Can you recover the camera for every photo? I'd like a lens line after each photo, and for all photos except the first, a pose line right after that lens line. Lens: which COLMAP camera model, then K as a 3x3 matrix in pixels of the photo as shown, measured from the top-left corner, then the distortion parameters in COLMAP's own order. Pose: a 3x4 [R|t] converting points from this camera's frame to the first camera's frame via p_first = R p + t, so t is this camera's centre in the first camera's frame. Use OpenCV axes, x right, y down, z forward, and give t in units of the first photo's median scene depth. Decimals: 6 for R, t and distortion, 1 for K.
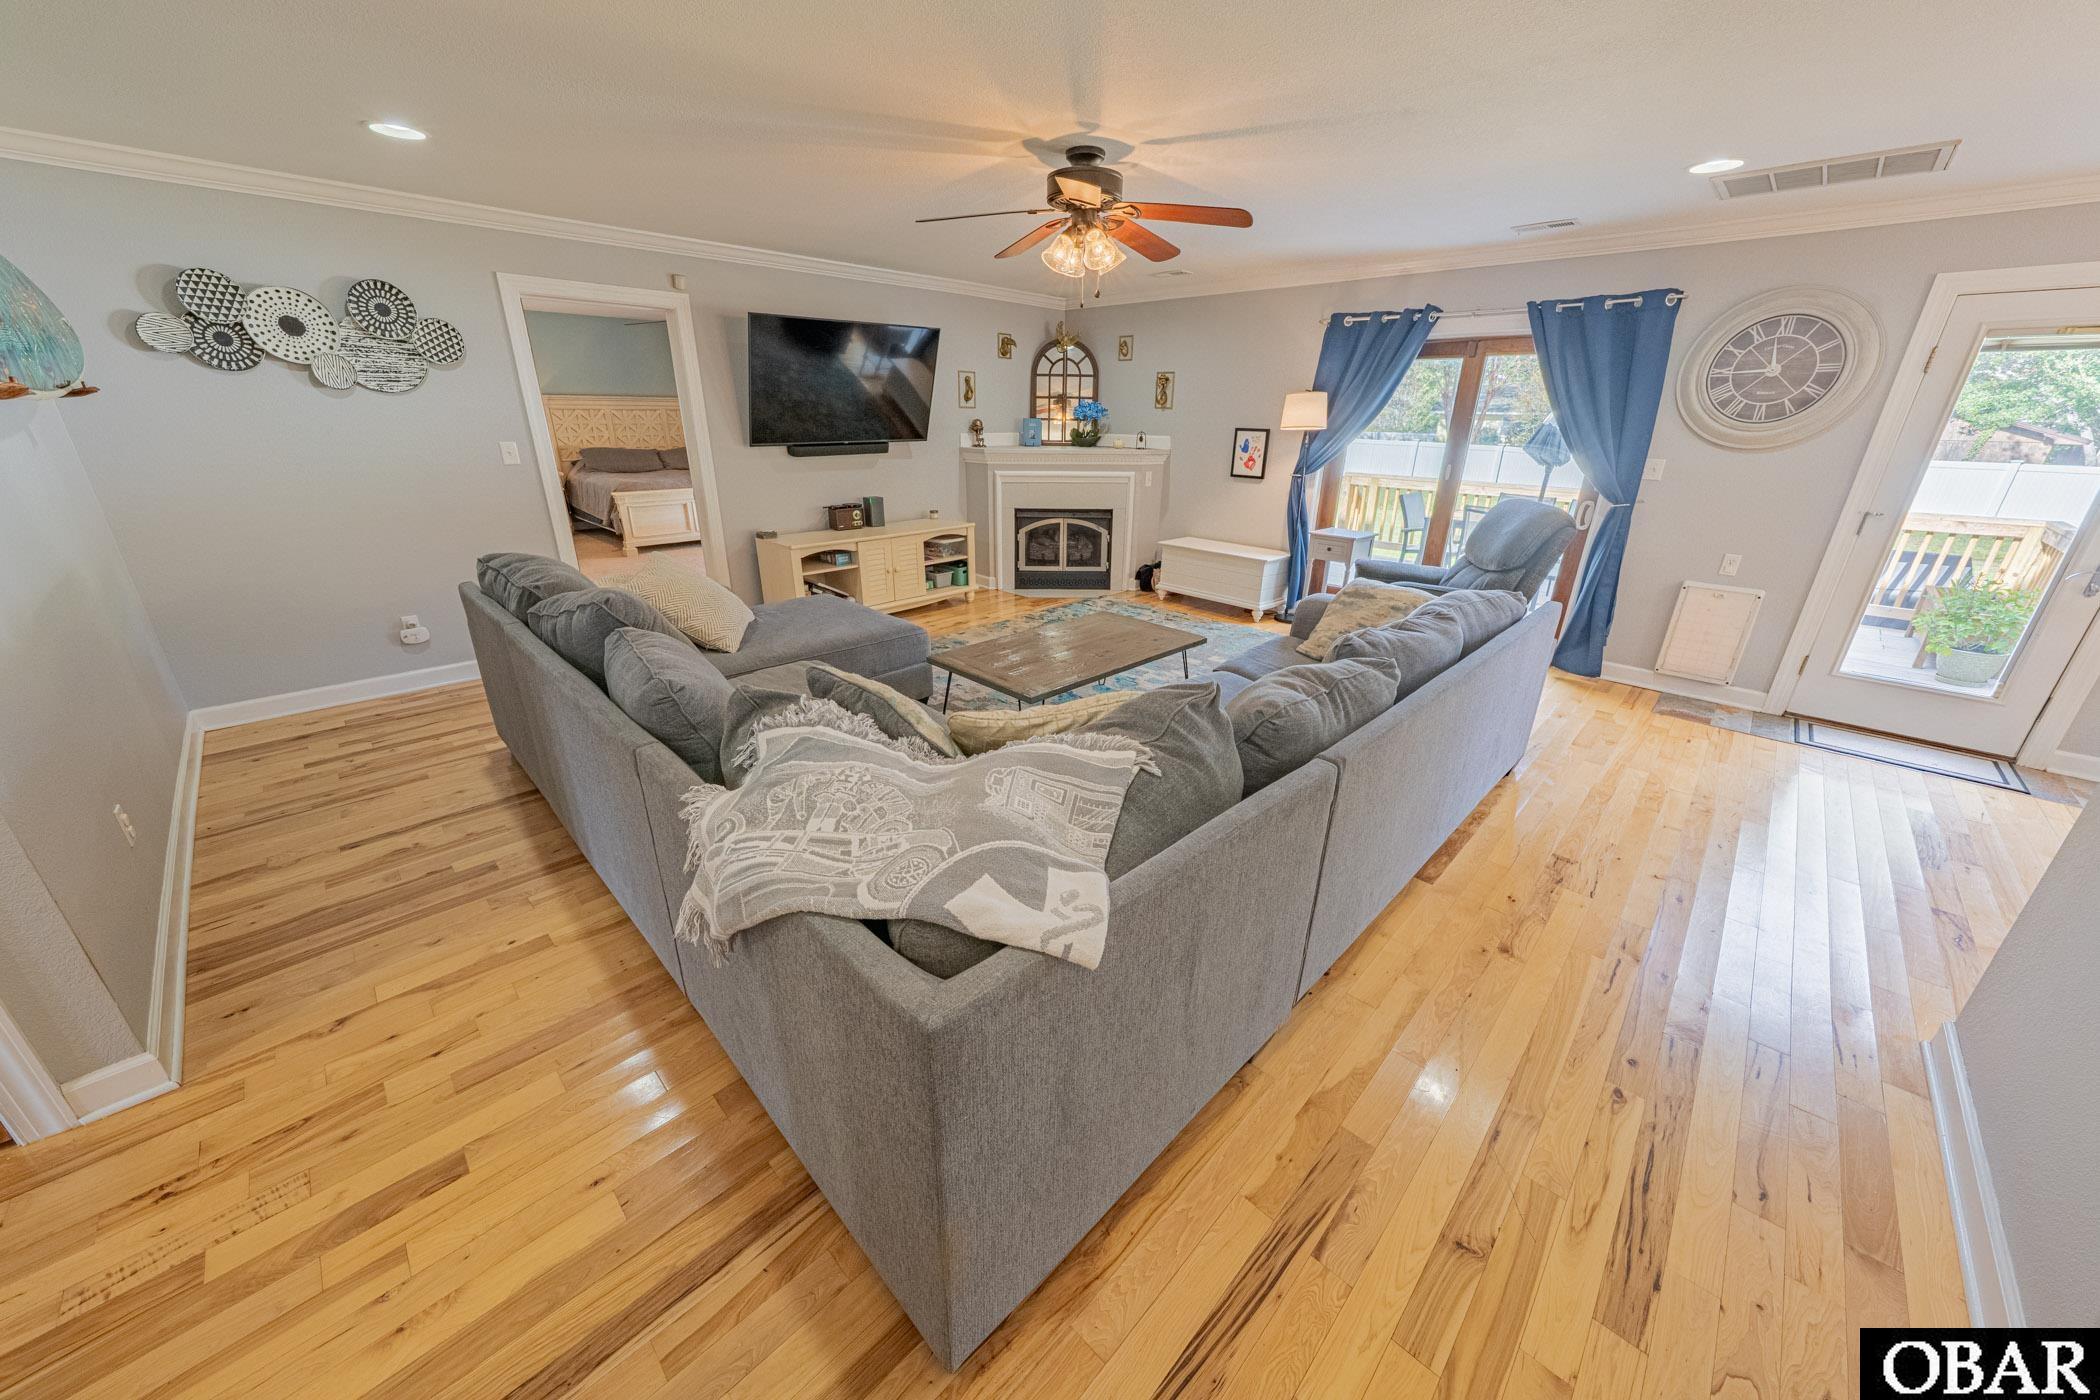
lens RADIAL K [[736.8, 0, 1058.9], [0, 736.8, 706.3], [0, 0, 1]] dist [-0.000911, 0.000044]
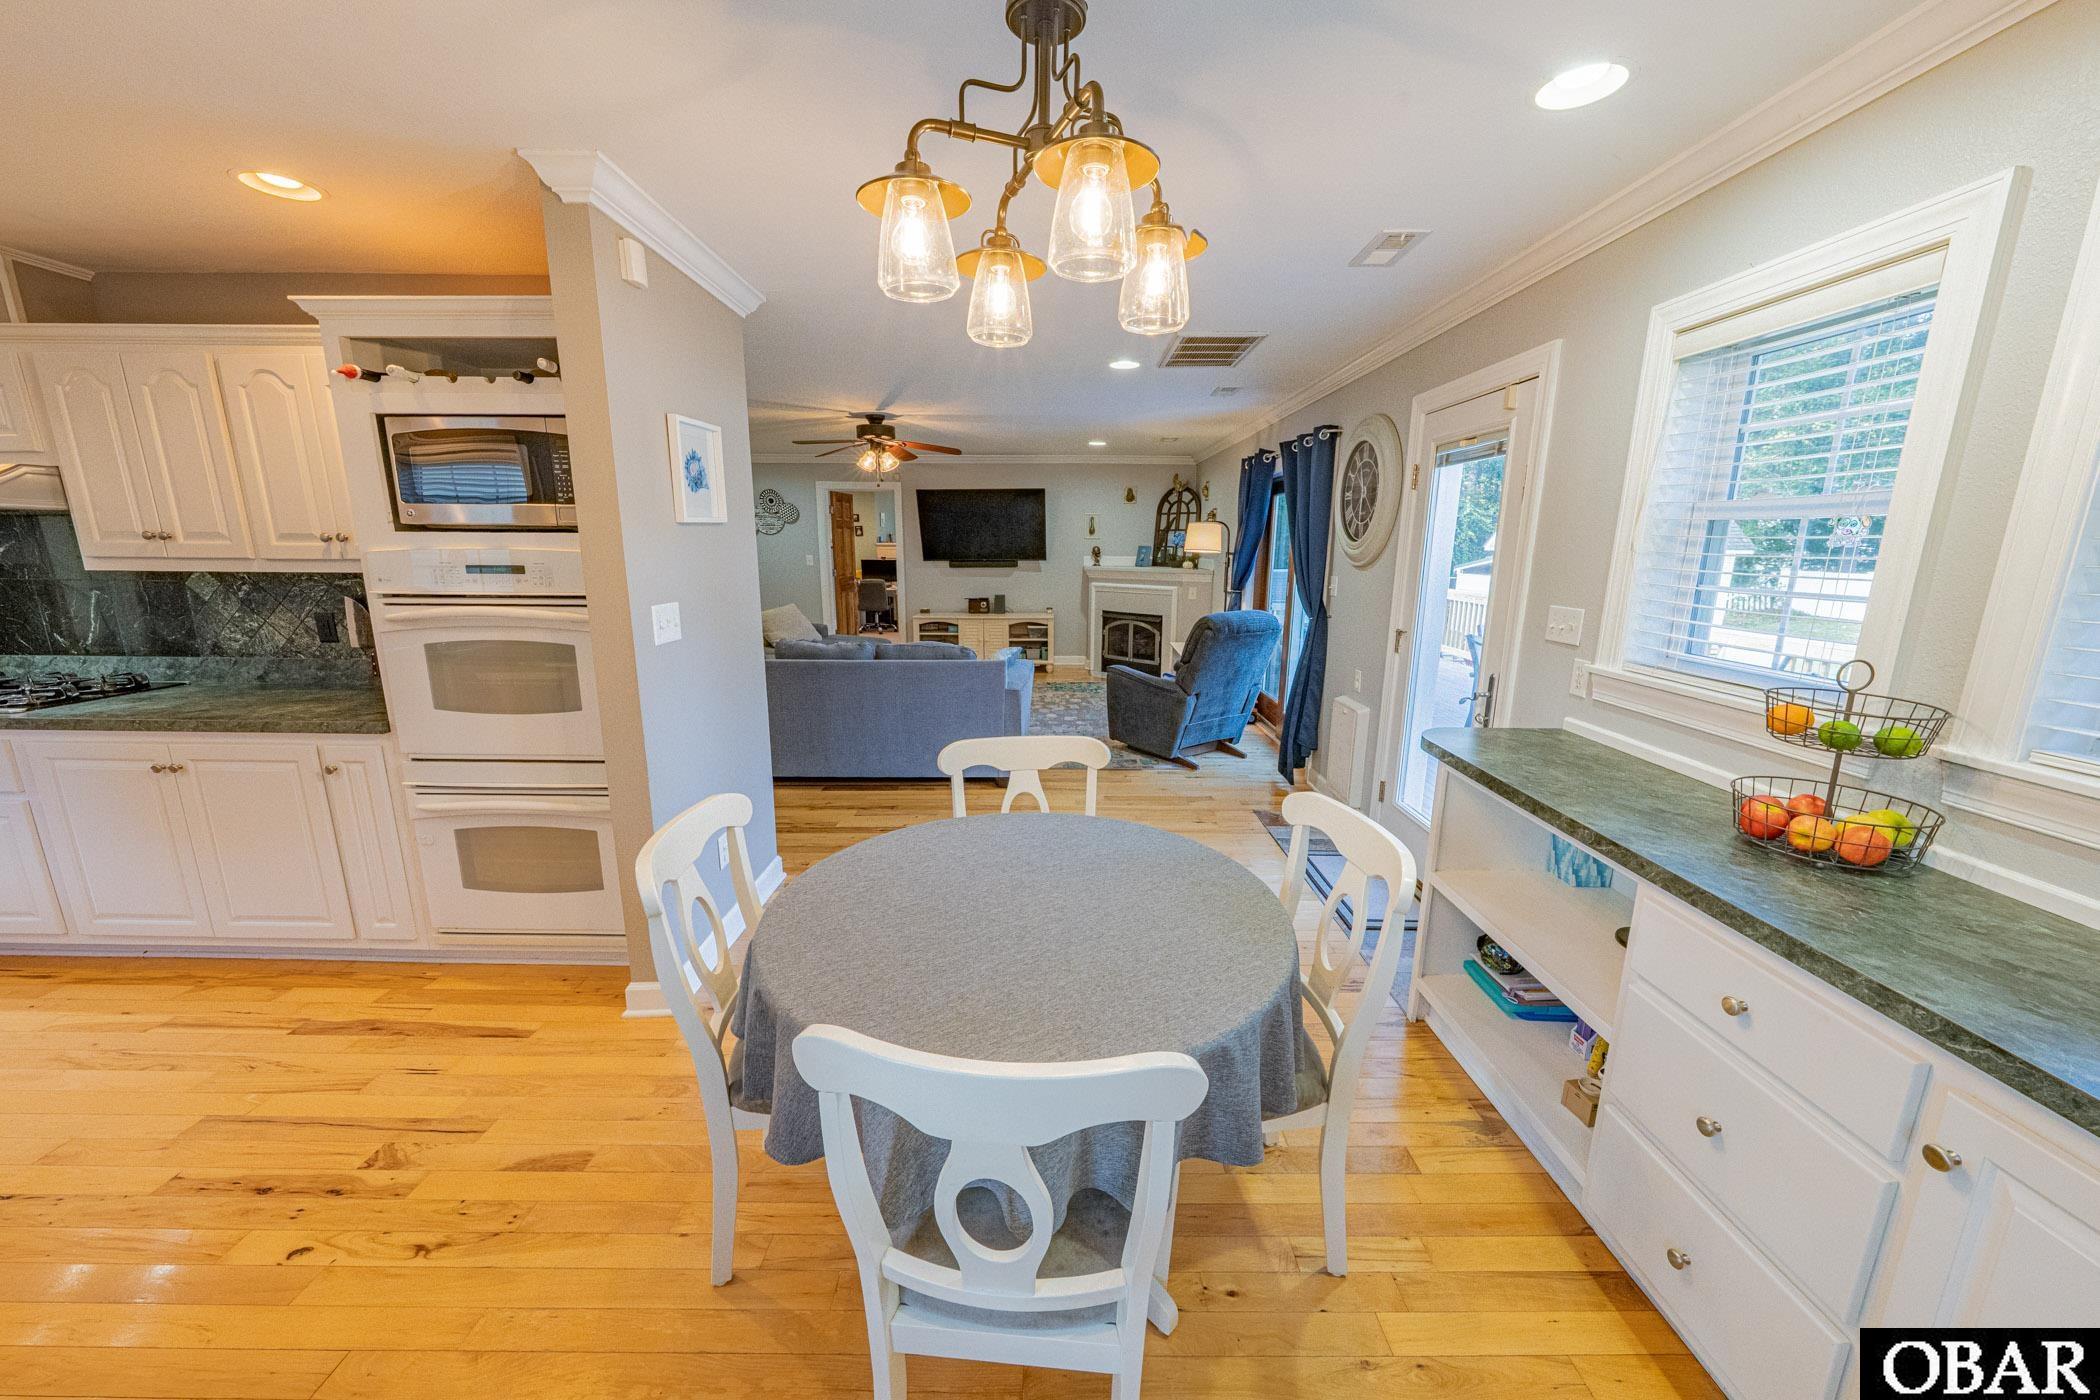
lens RADIAL K [[758.7, 0, 1040.3], [0, 758.7, 700.5], [0, 0, 1]] dist [-0.005921, 0.000019]
pose [[0.687956, 0.142569, -0.711611, 1.066995], [-0.265209, 0.962088, -0.063642, 0.003606], [0.675560, 0.232508, 0.699685, 0.012499]]
